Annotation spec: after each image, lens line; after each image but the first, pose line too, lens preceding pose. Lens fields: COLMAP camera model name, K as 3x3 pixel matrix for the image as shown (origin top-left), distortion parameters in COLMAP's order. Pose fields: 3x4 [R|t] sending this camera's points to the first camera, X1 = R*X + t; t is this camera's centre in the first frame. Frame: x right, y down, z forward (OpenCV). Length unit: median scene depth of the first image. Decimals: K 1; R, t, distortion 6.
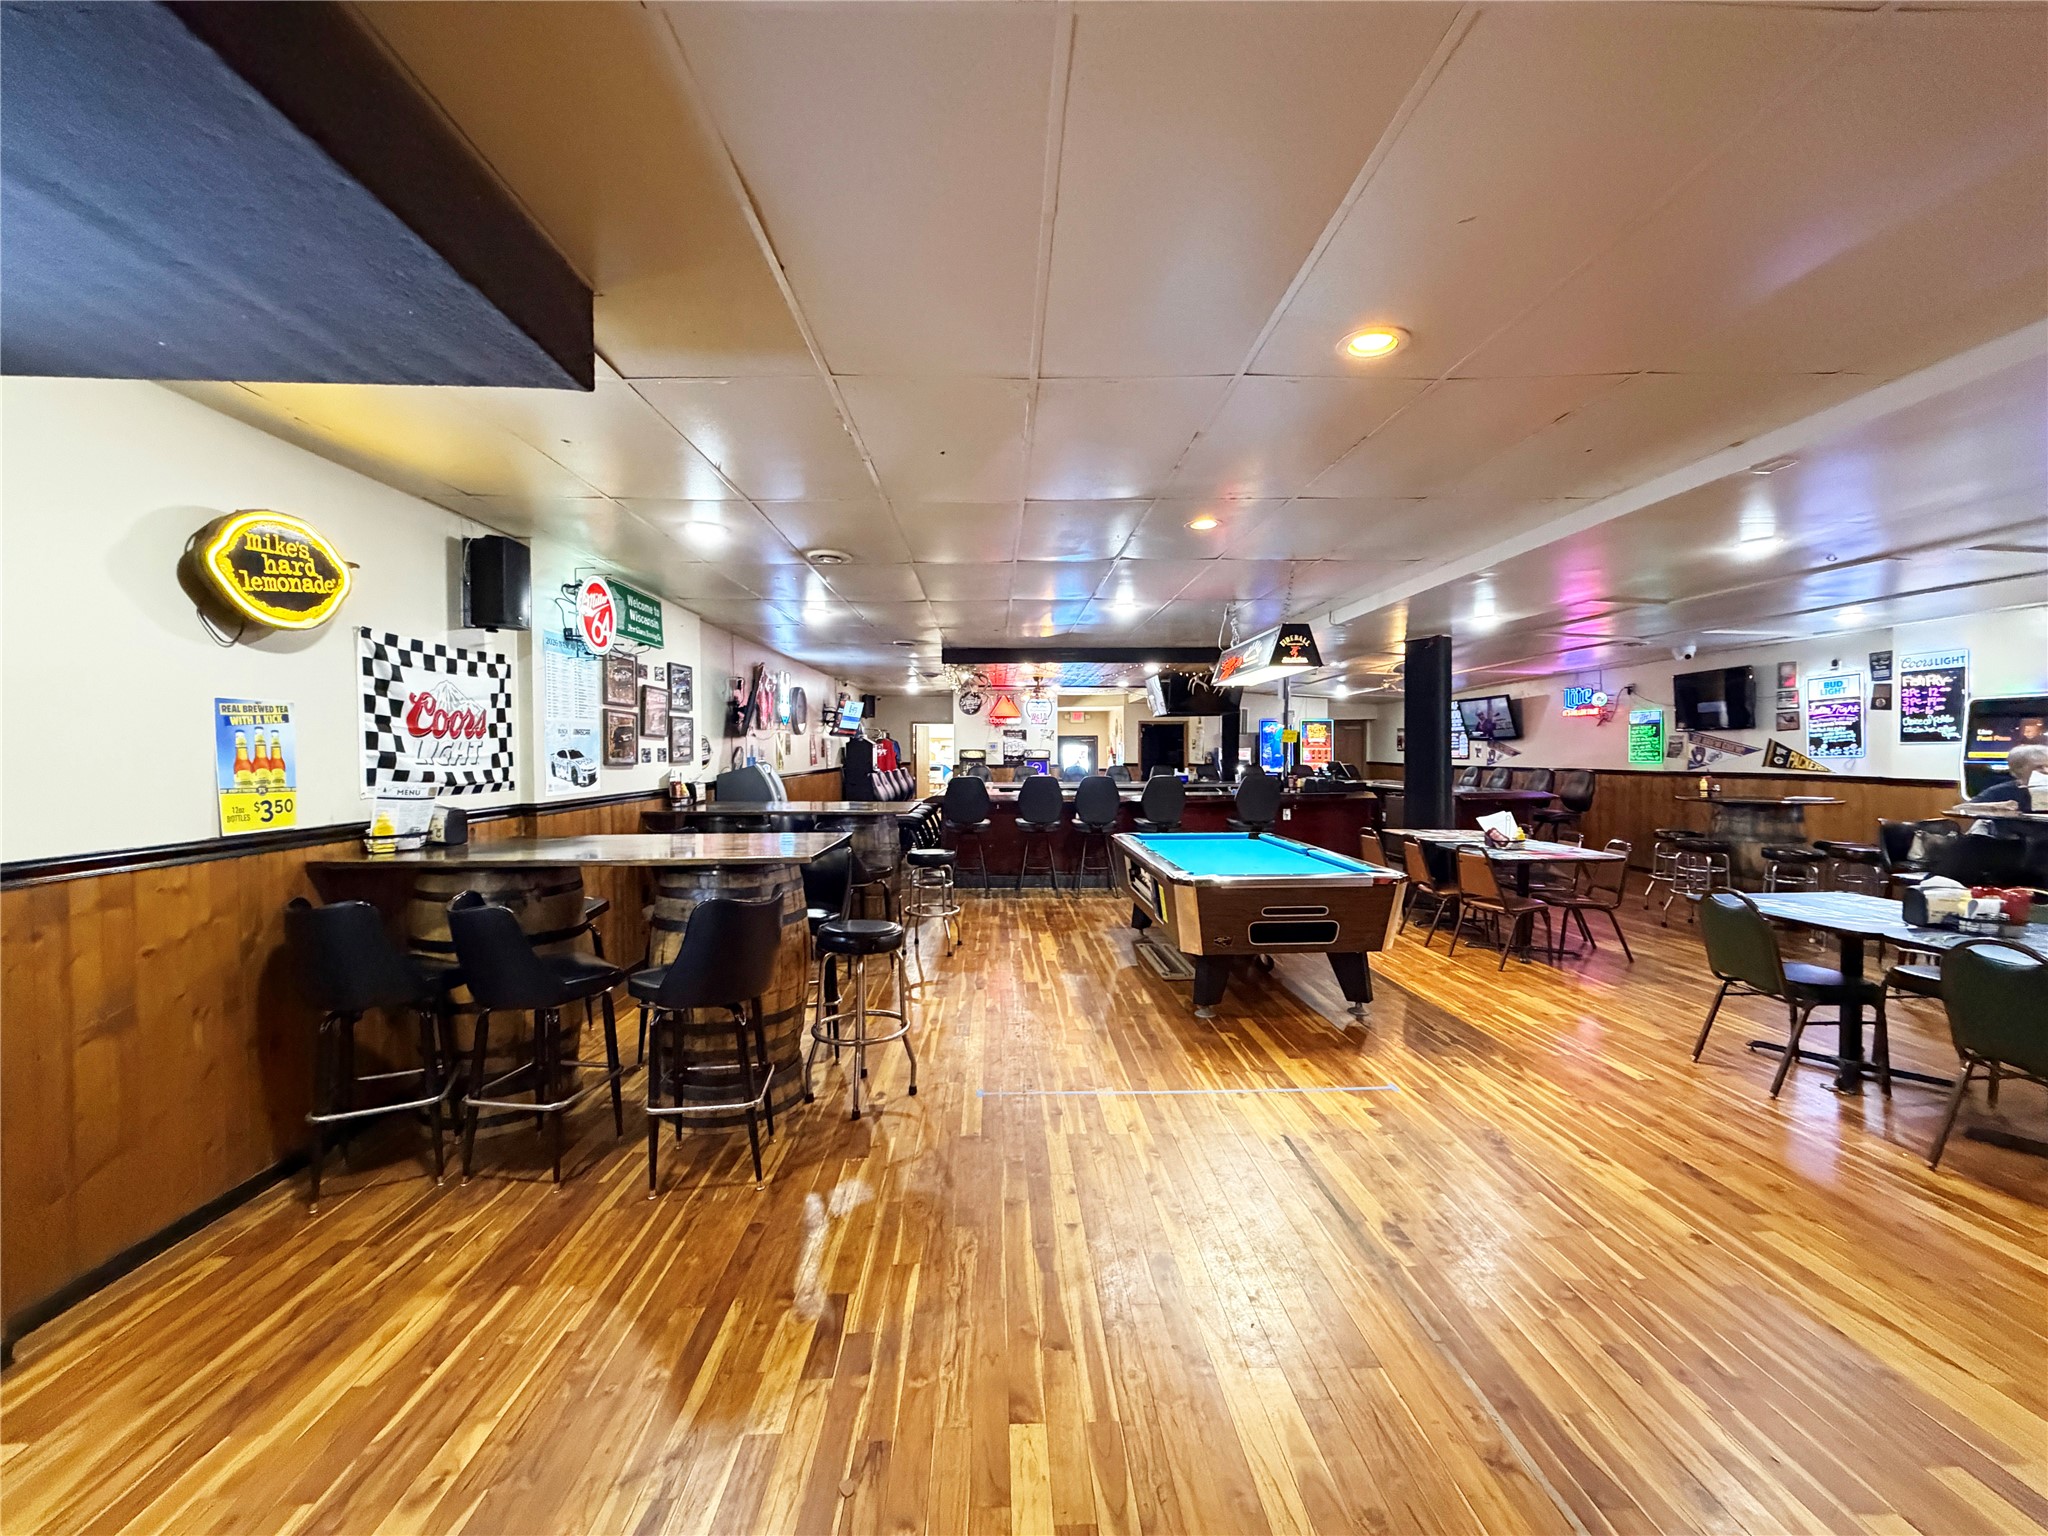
lens RADIAL K [[815.1, 0, 1016.2], [0, 815.1, 773.2], [0, 0, 1]] dist [0.000147, -0.000120]
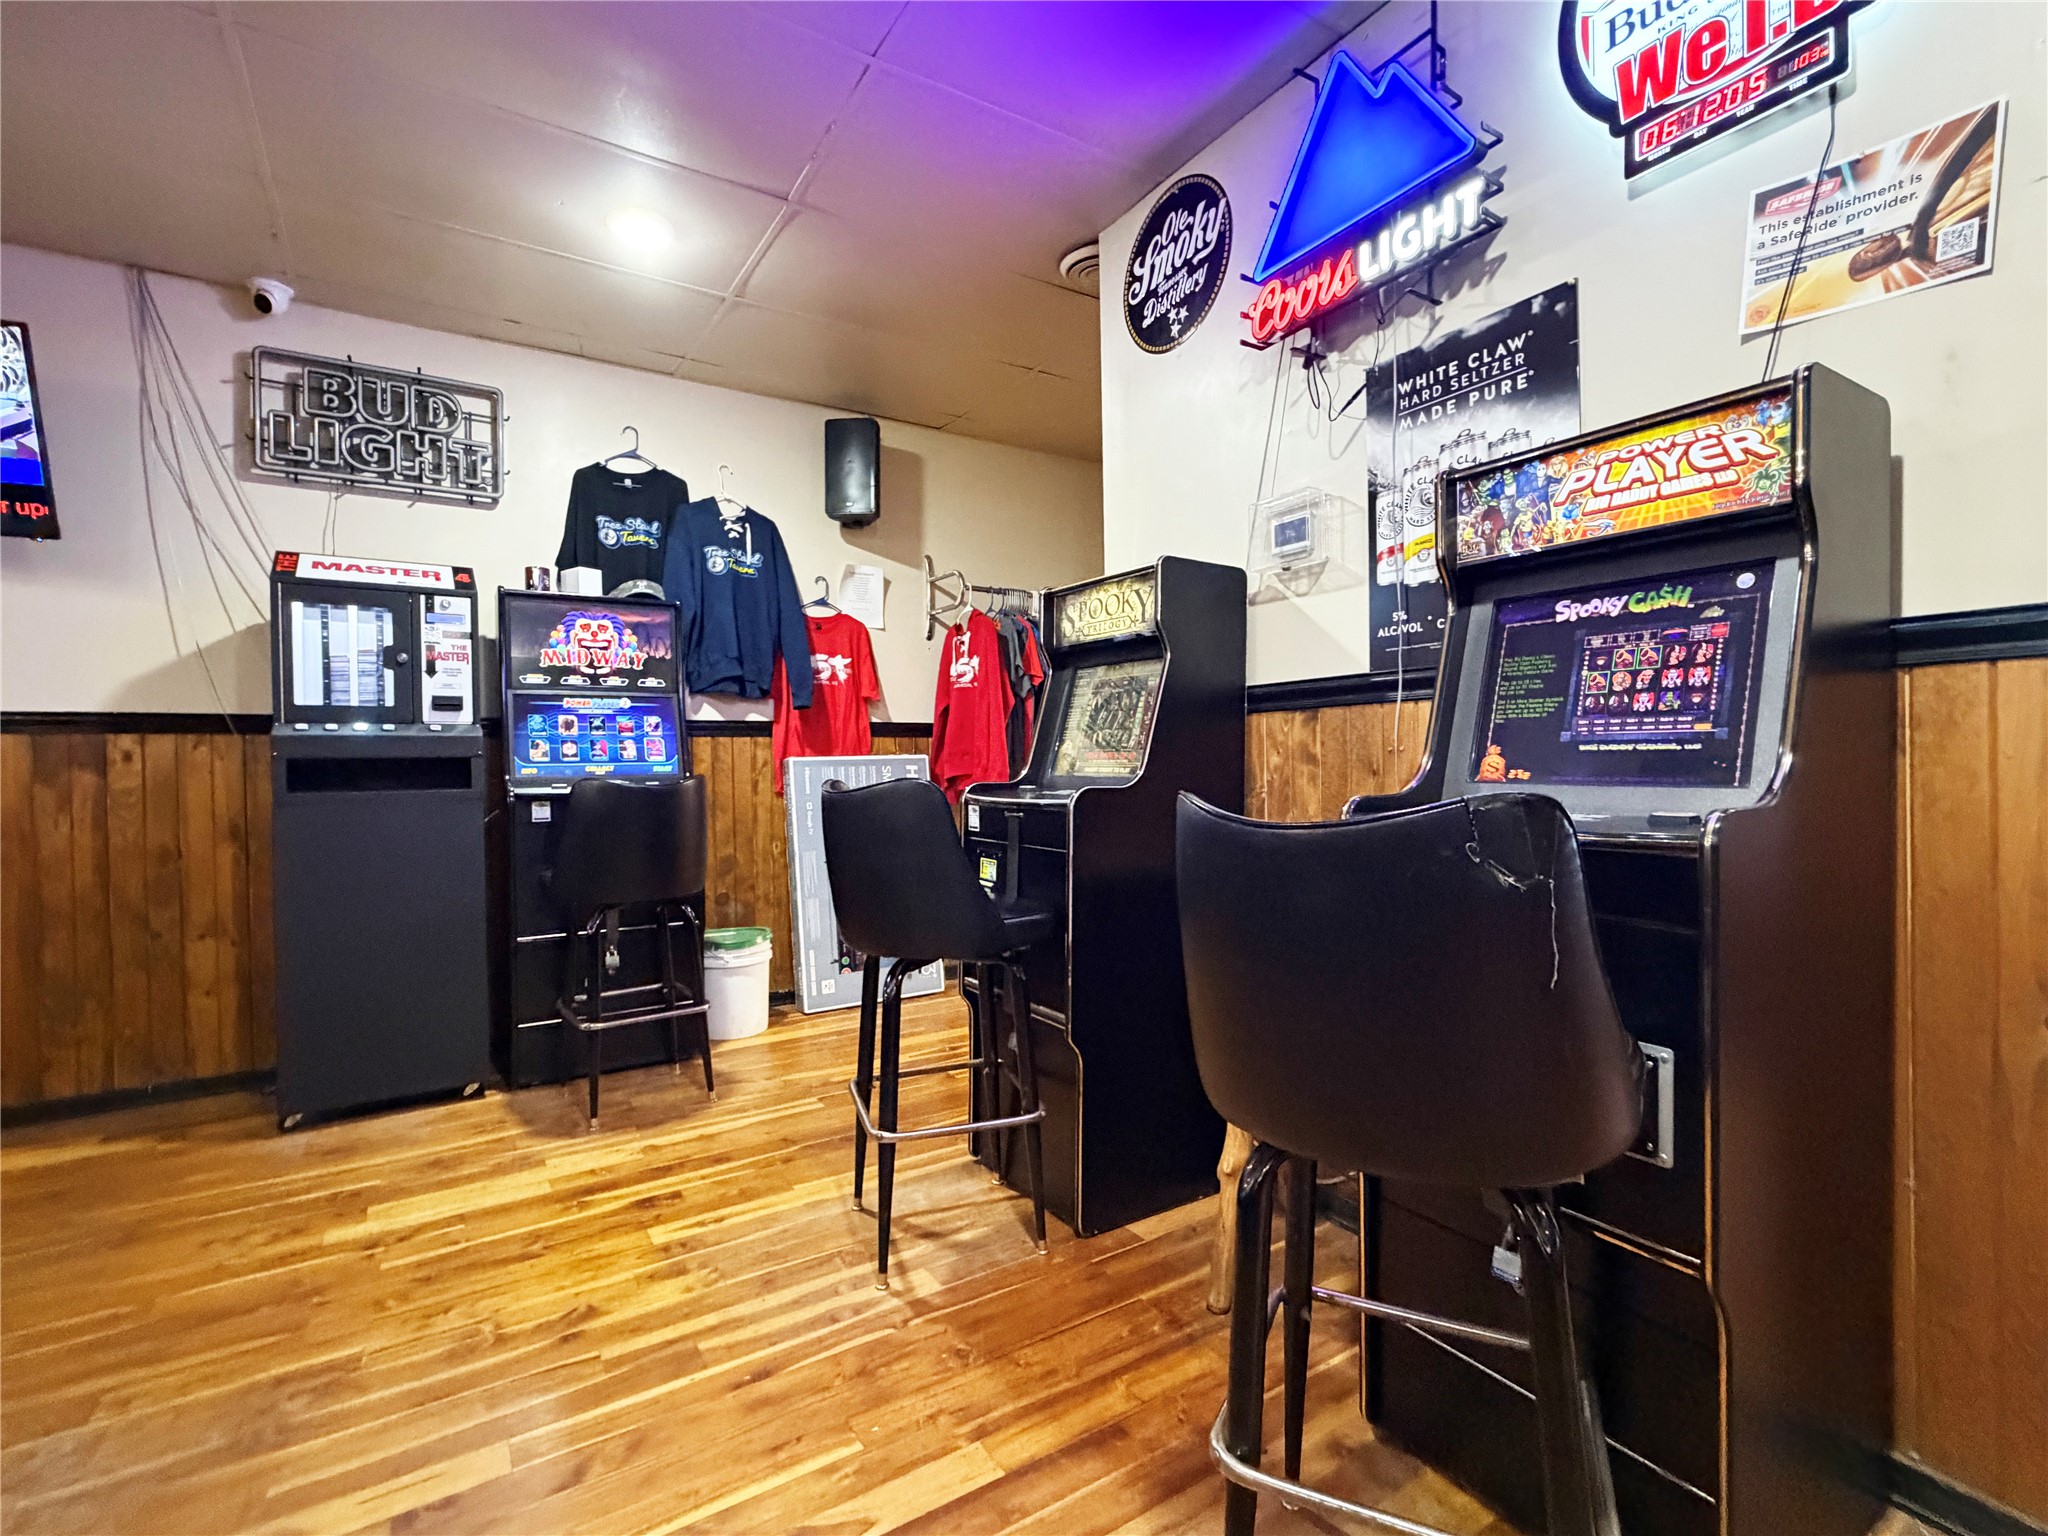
lens RADIAL K [[937.8, 0, 1022.2], [0, 937.8, 770.8], [0, 0, 1]] dist [-0.000499, 0.000351]
pose [[0.513530, 0.003115, -0.858066, 0.270720], [-0.015061, 0.999872, -0.005384, 0.015708], [0.857939, 0.015688, 0.513512, 3.356159]]
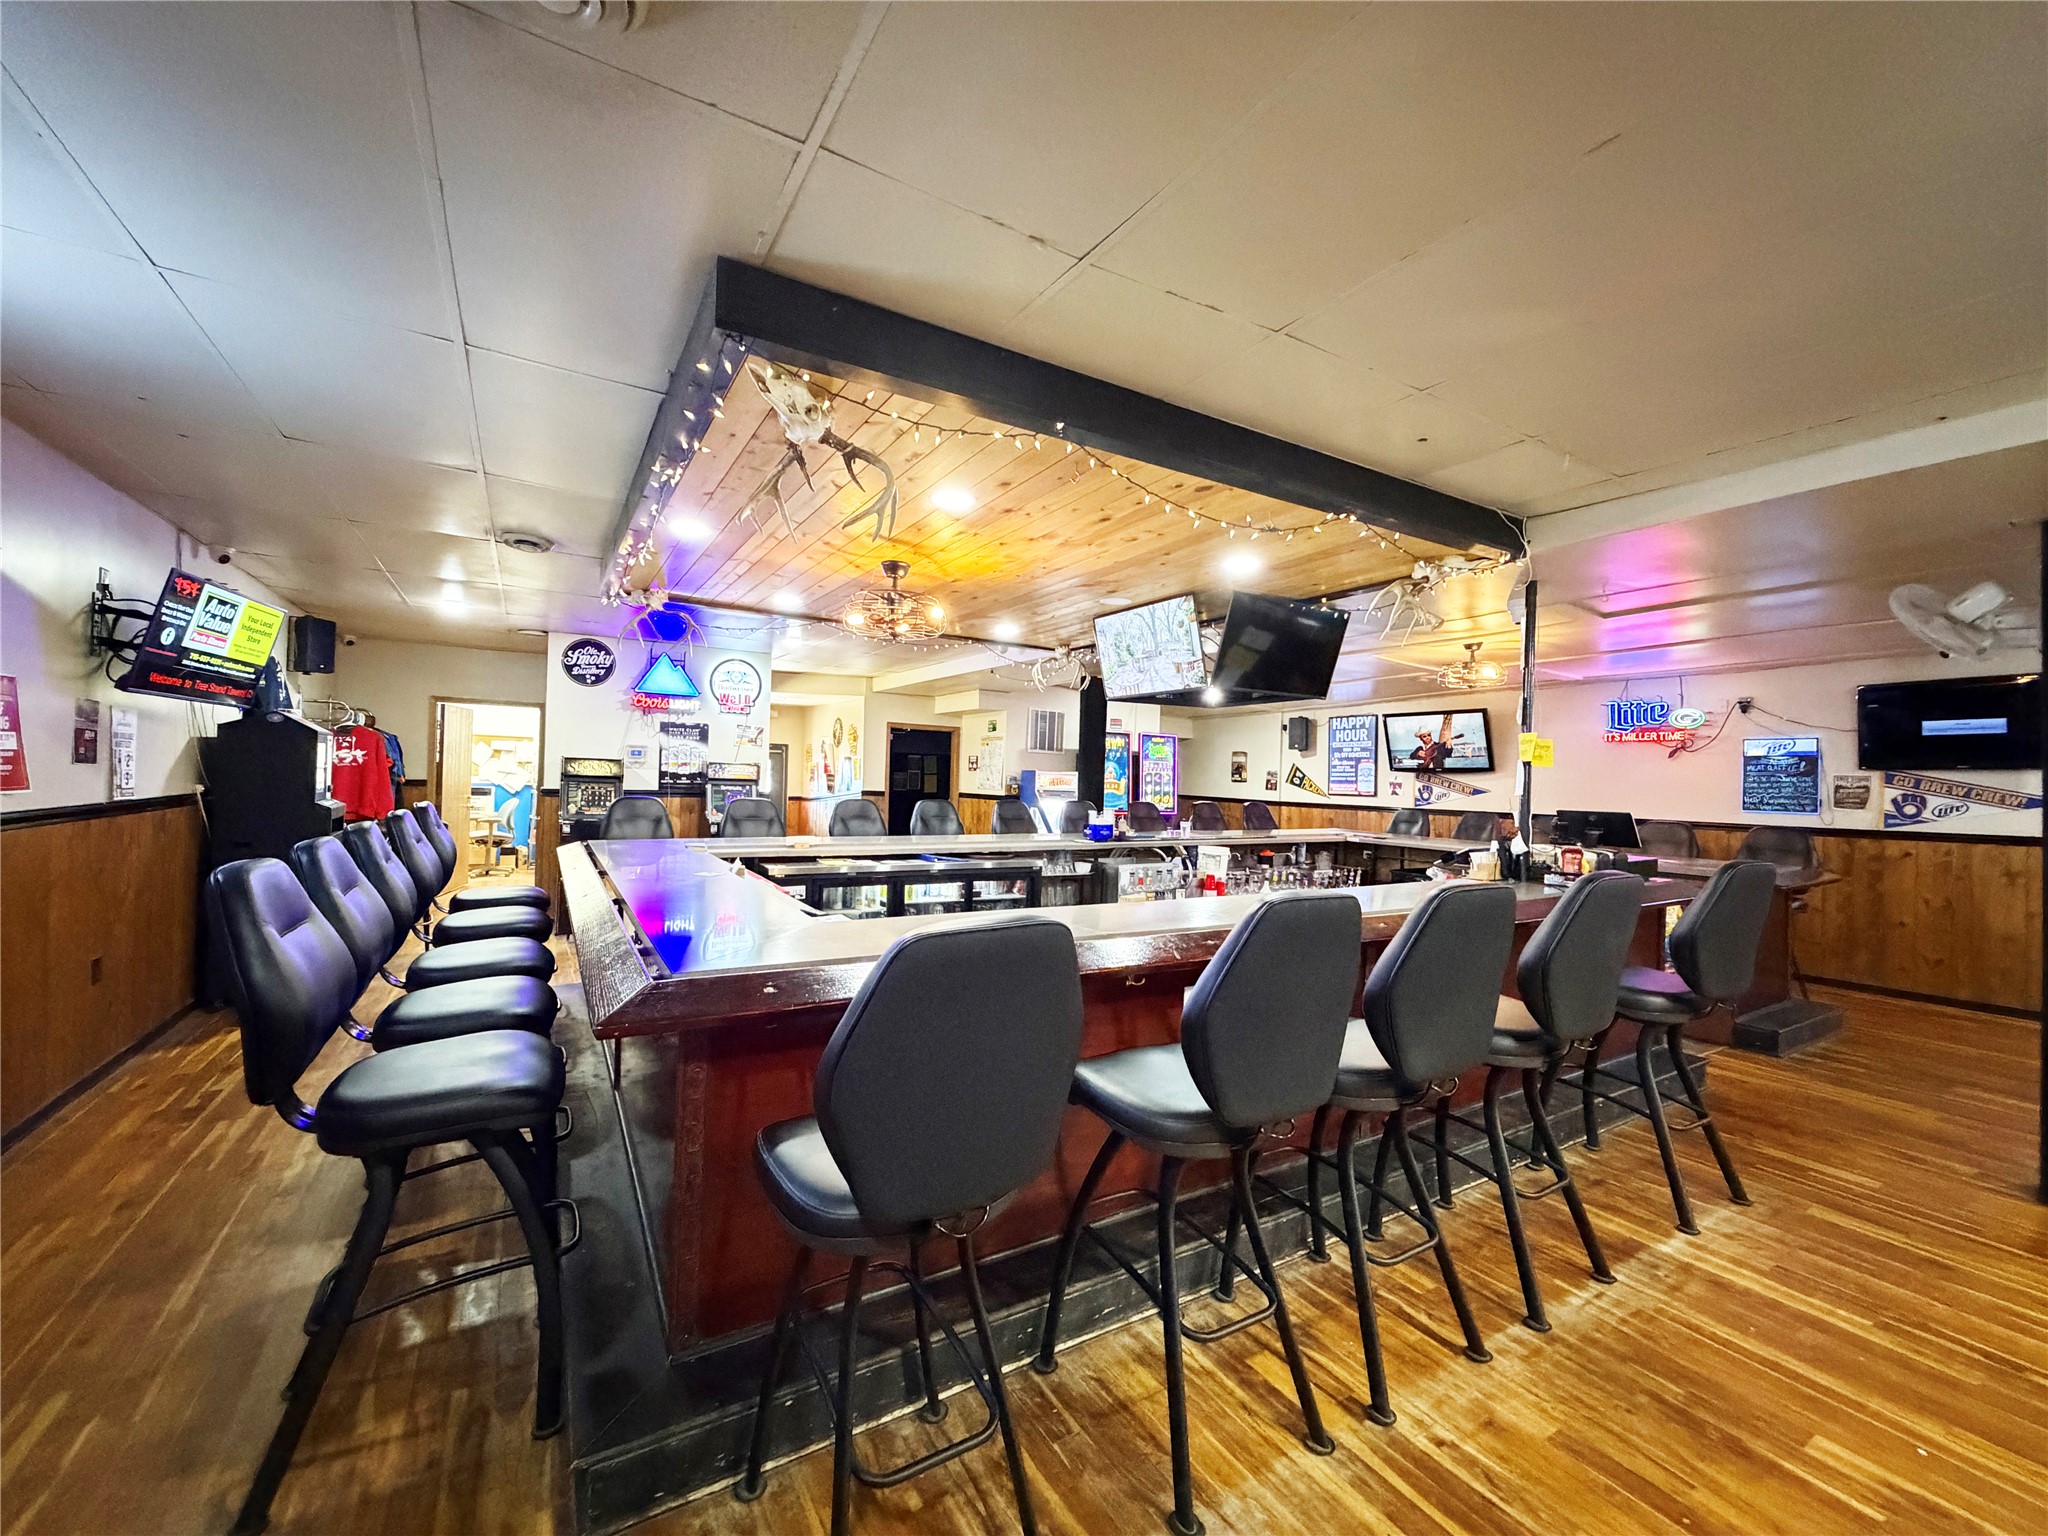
lens RADIAL K [[815.1, 0, 1020.1], [0, 815.1, 767.8], [0, 0, 1]] dist [0.000147, -0.000120]
pose [[0.867744, 0.032400, 0.495954, -0.268812], [-0.016965, 0.999222, -0.035595, -0.038548], [-0.496721, 0.022474, 0.867619, 1.707558]]
